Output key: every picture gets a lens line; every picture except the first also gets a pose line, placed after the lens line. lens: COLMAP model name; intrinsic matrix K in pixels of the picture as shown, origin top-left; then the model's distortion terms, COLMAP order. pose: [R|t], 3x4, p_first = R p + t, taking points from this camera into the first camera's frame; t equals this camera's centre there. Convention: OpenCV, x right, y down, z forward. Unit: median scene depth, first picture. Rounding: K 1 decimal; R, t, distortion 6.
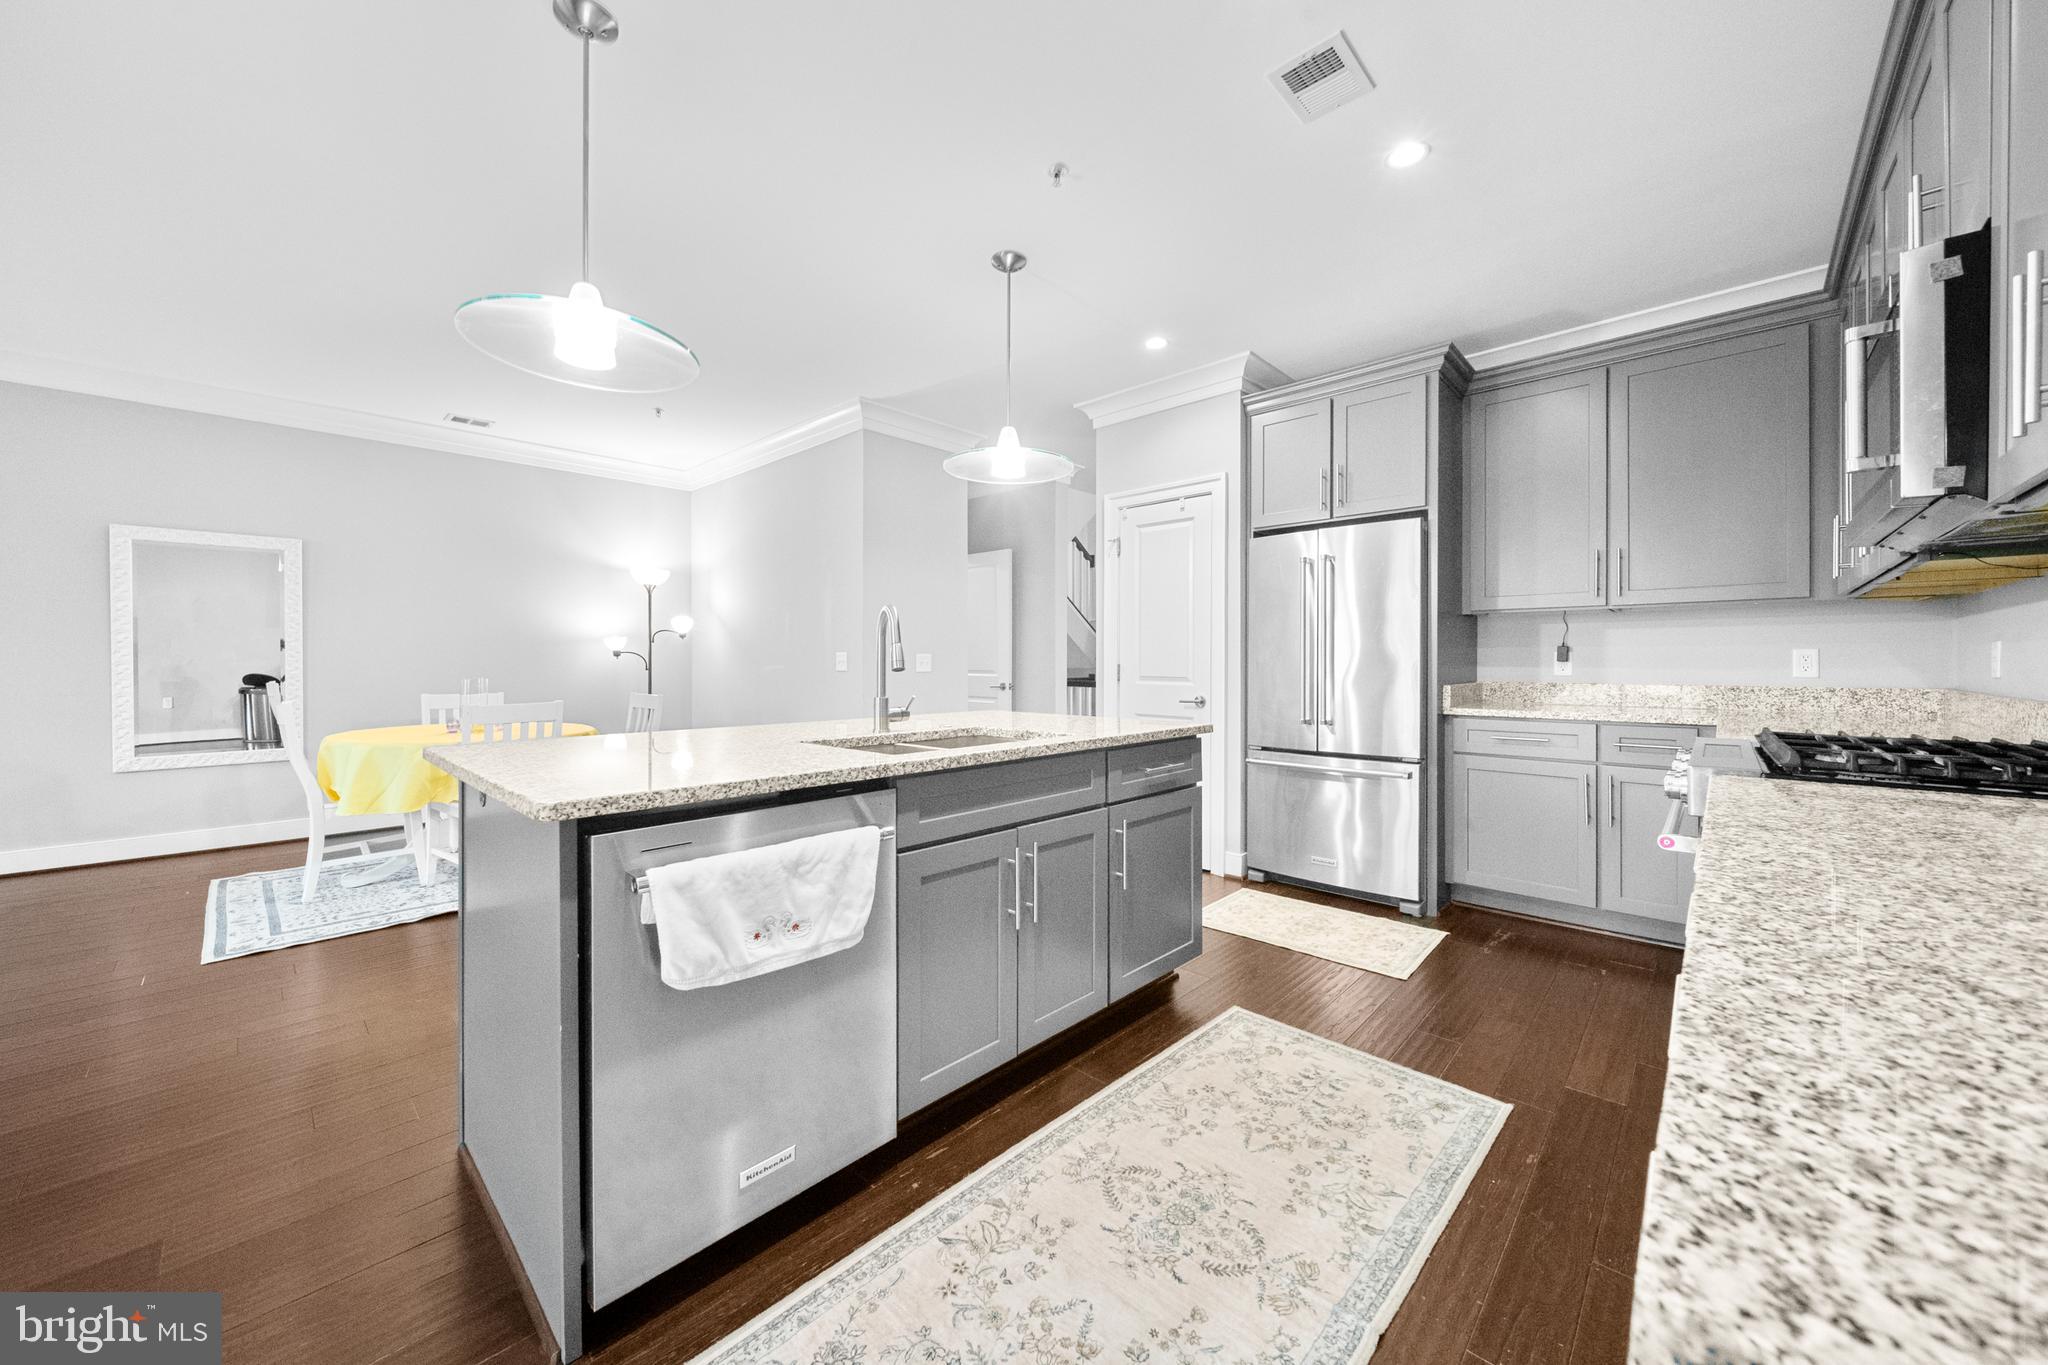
lens RADIAL K [[734.3, 0, 1024.5], [0, 734.3, 666.6], [0, 0, 1]] dist [-0.001229, -0.001052]
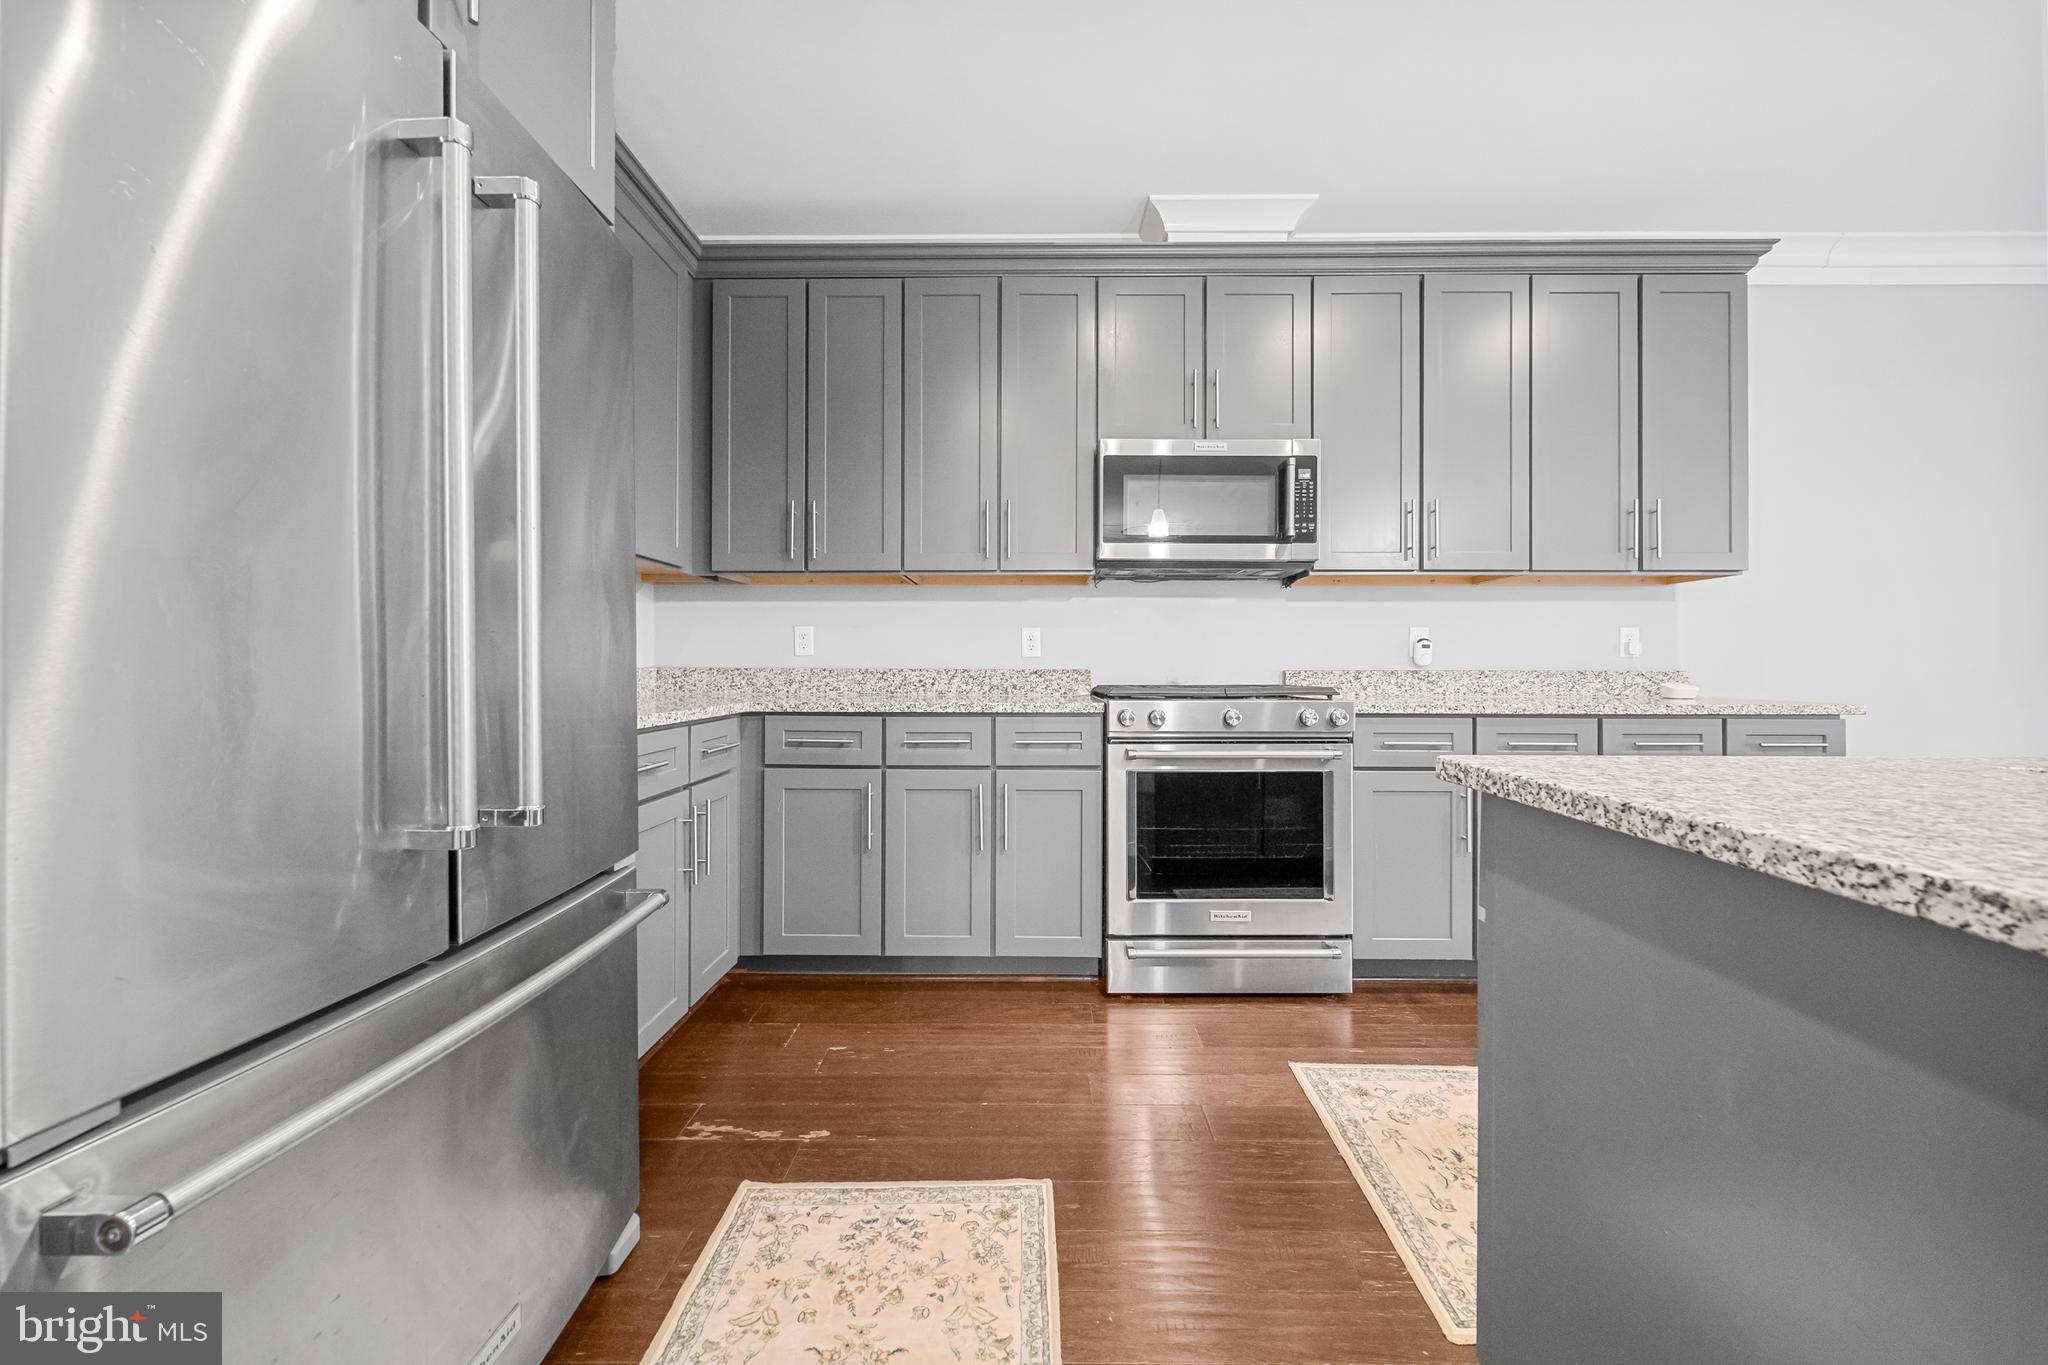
lens RADIAL K [[734.3, 0, 1020.5], [0, 734.3, 671.8], [0, 0, 1]] dist [-0.001229, -0.001052]
pose [[-0.679984, -0.005956, 0.733203, 0.110196], [0.002373, 0.999944, 0.010324, 0.026074], [-0.733224, 0.008760, -0.679931, 1.244962]]
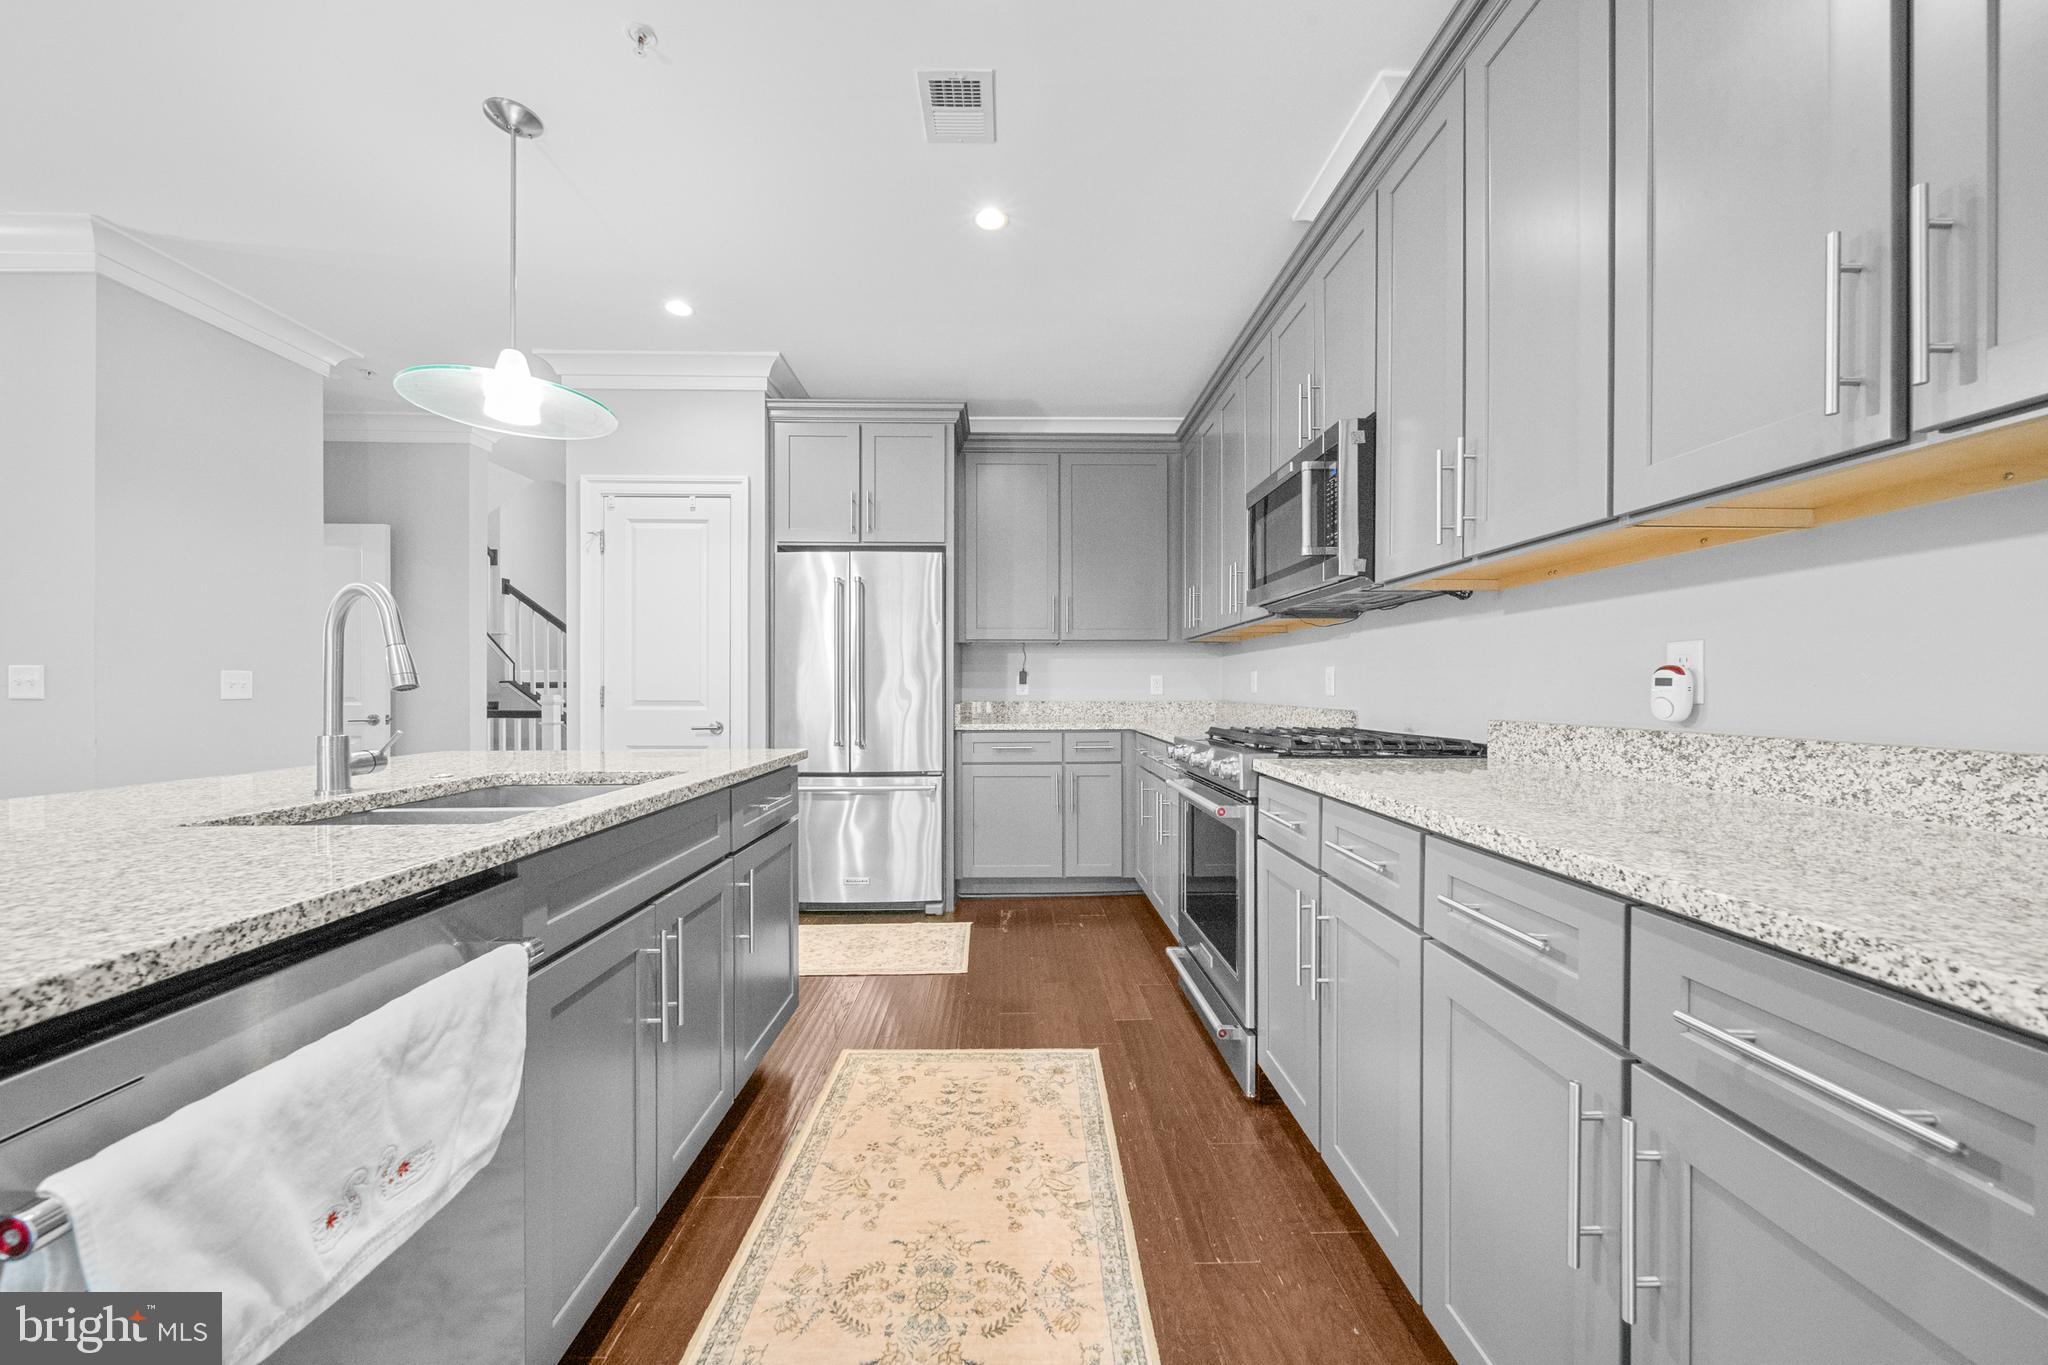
lens RADIAL K [[734.3, 0, 1018.1], [0, 734.3, 691.8], [0, 0, 1]] dist [-0.001229, -0.001052]
pose [[0.711059, -0.004010, 0.703121, -0.171185], [0.005319, 0.999986, 0.000324, 0.007402], [-0.703112, 0.003509, 0.711070, 0.147622]]
